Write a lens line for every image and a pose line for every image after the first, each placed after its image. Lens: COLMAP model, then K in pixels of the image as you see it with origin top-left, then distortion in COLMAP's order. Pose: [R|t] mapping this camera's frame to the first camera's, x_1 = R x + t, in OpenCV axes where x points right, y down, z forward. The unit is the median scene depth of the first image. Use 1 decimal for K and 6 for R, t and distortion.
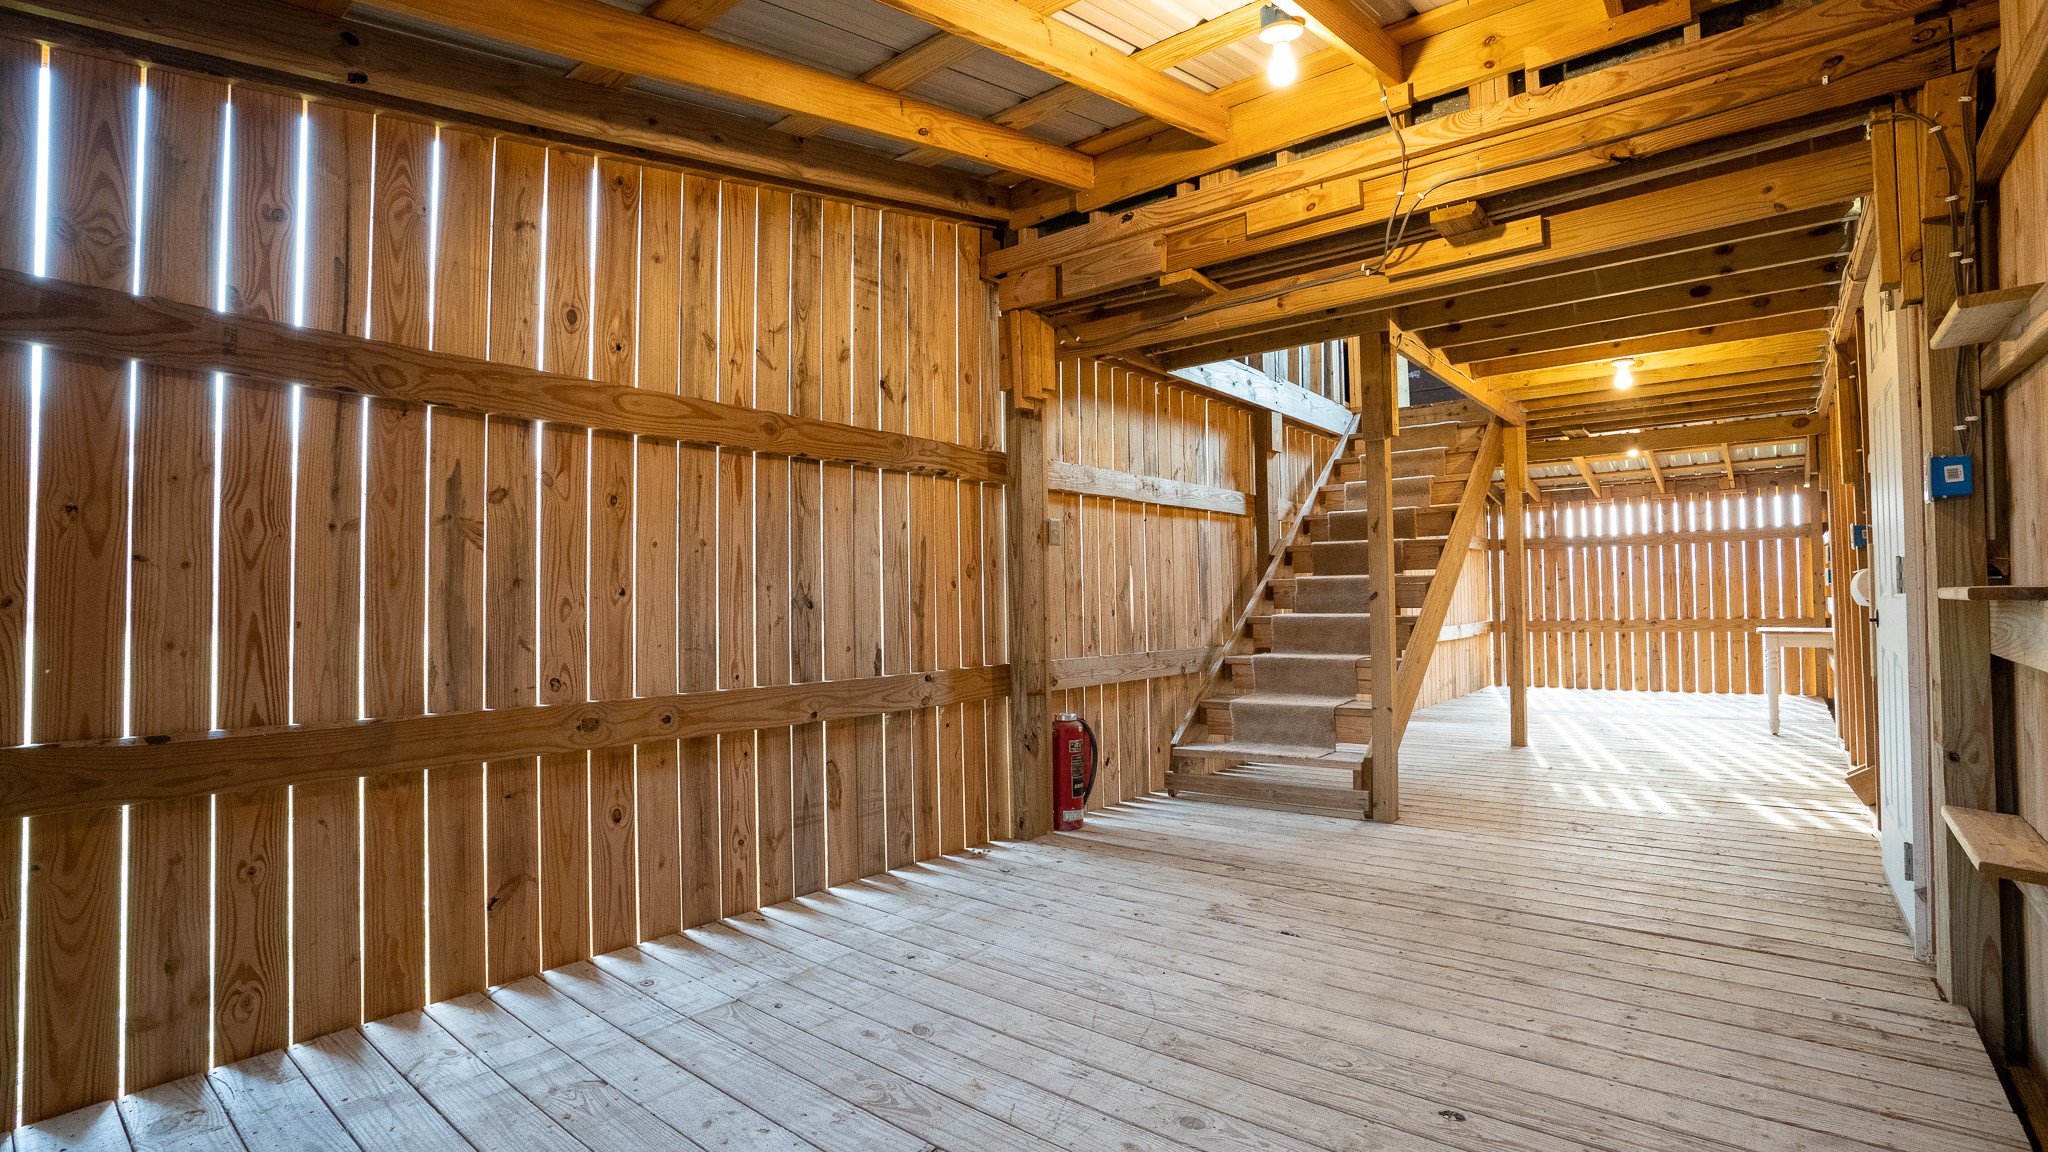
lens RADIAL K [[945.4, 0, 1034.2], [0, 945.4, 571.8], [0, 0, 1]] dist [-0.073753, 0.029714]
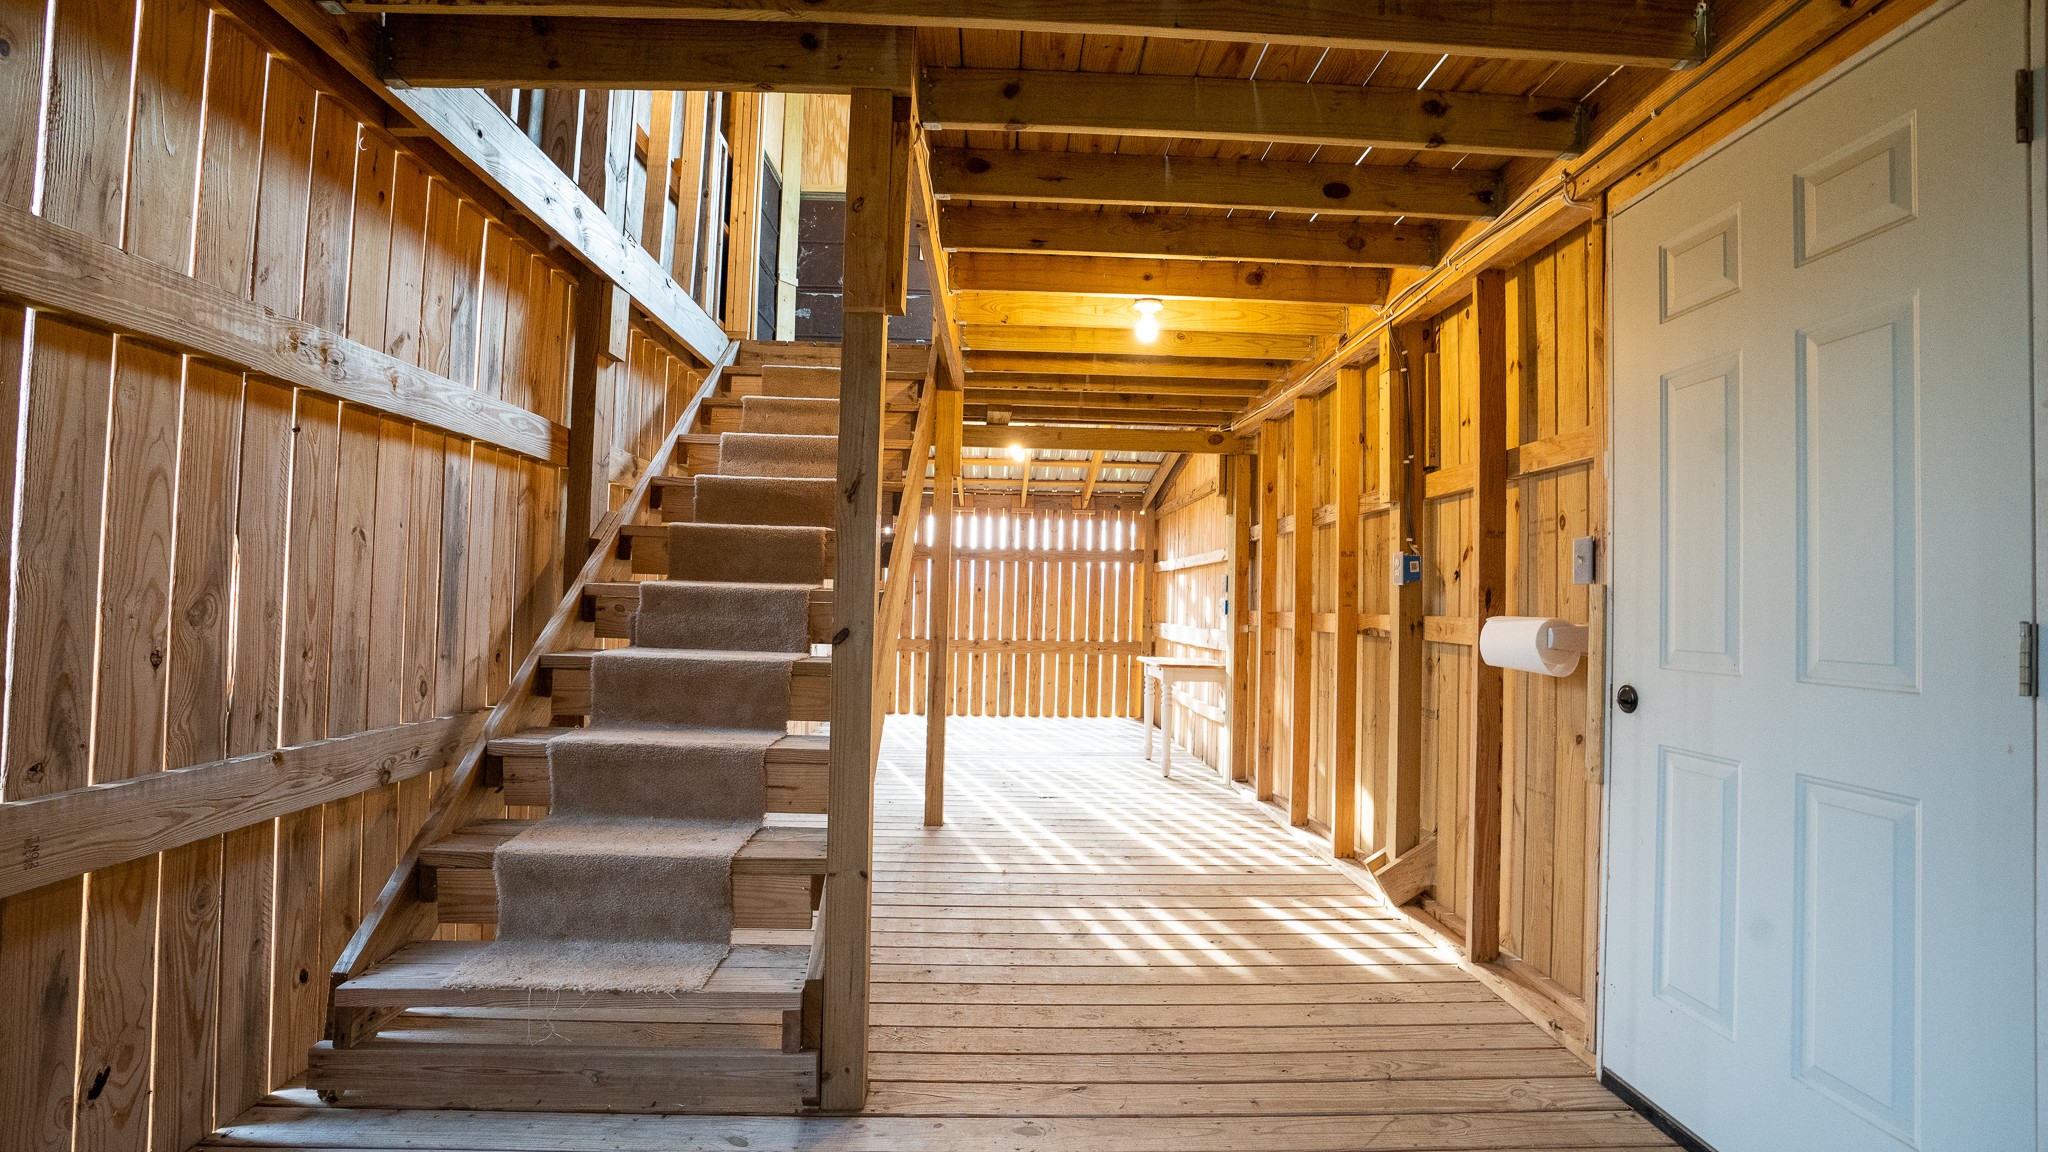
lens RADIAL K [[945.4, 0, 1034.2], [0, 945.4, 571.8], [0, 0, 1]] dist [-0.073753, 0.029714]
pose [[0.750193, 0.054754, 0.658948, 0.121332], [-0.056331, 0.998235, -0.018815, -0.003588], [-0.658816, -0.023004, 0.751953, 0.584179]]
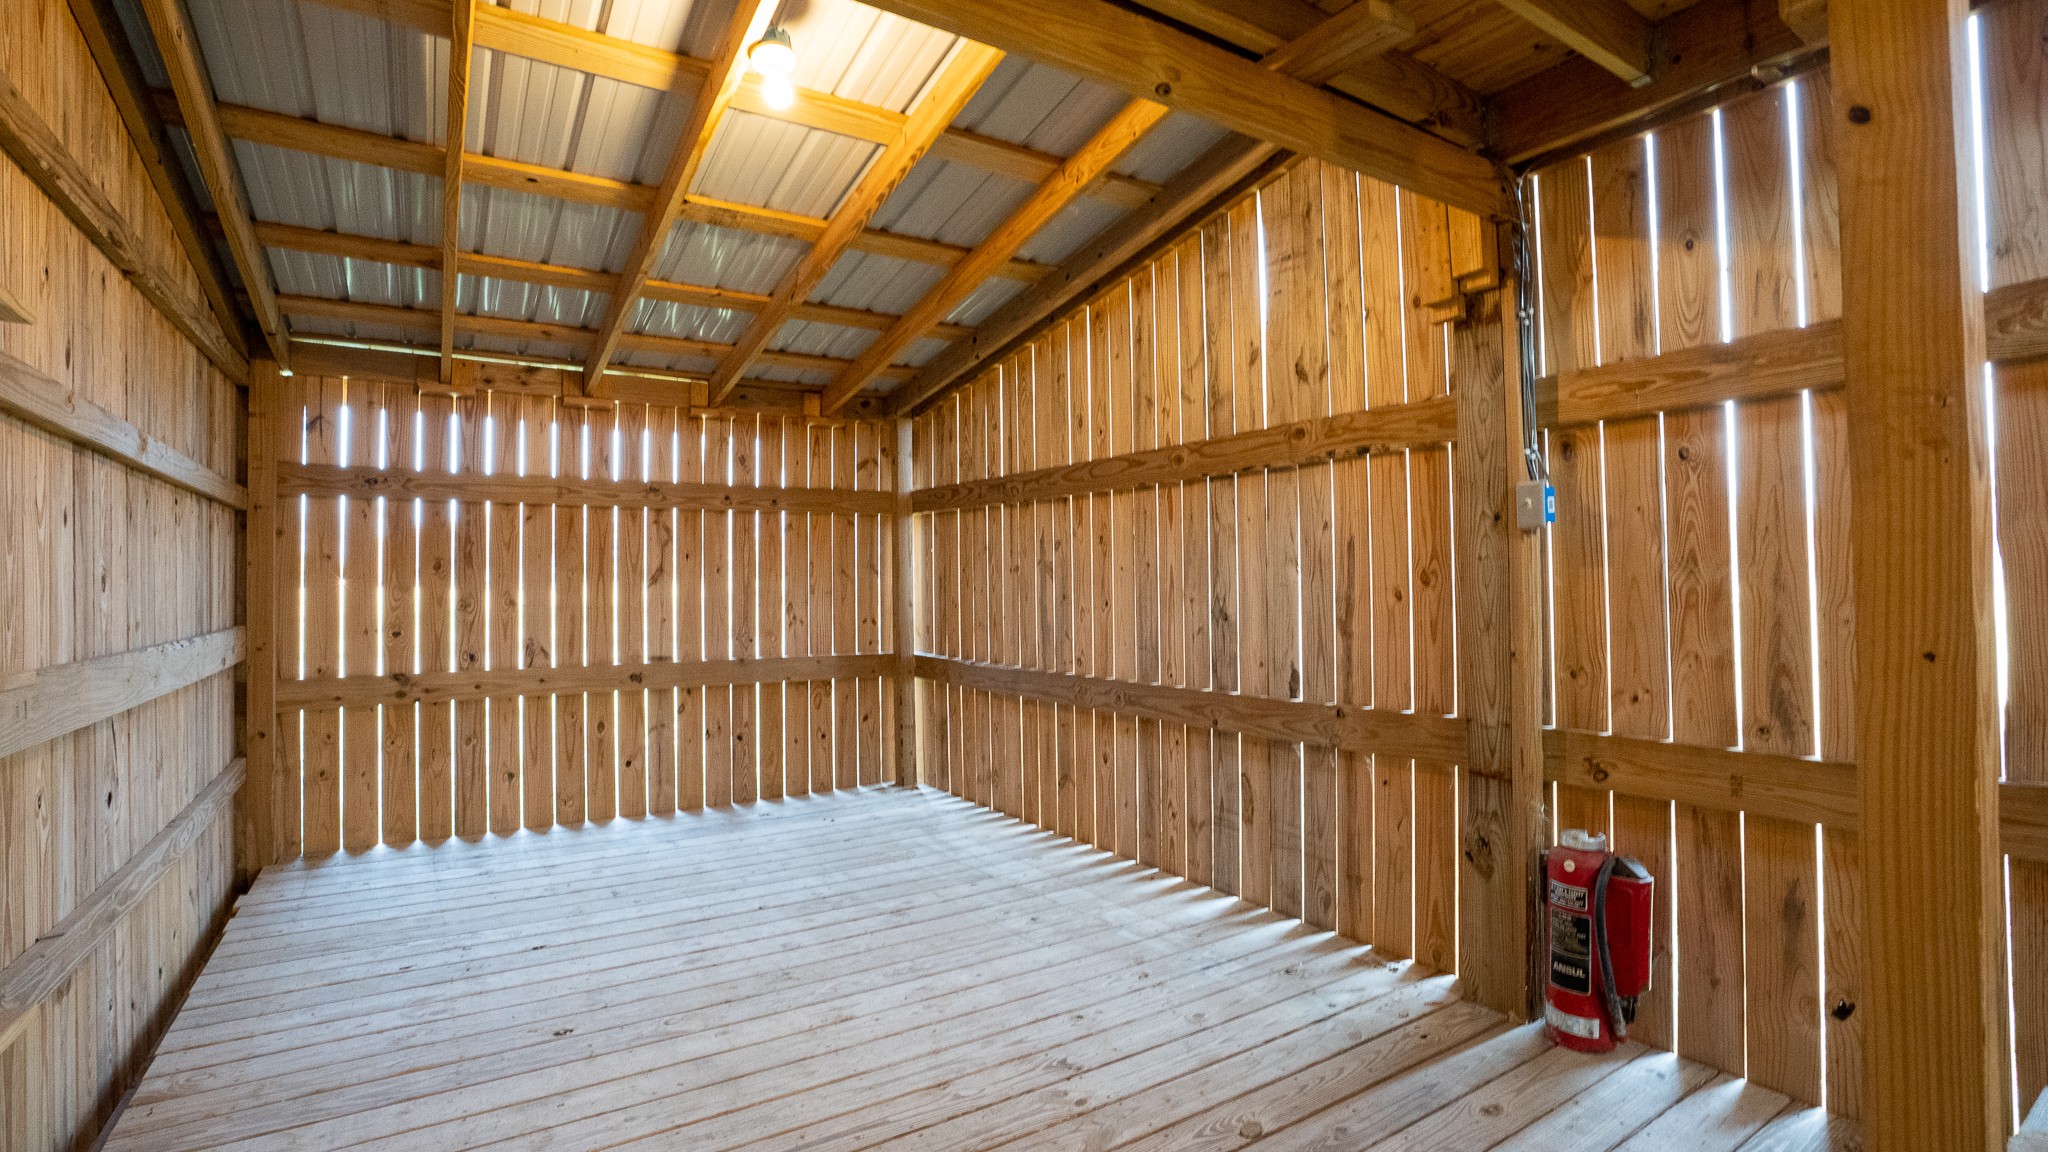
lens RADIAL K [[945.4, 0, 1034.2], [0, 945.4, 571.8], [0, 0, 1]] dist [-0.073753, 0.029714]
pose [[-0.296420, 0.002919, -0.955053, 0.640554], [0.049197, 0.998714, -0.012217, -0.009518], [0.953790, -0.050607, -0.296182, 0.874944]]
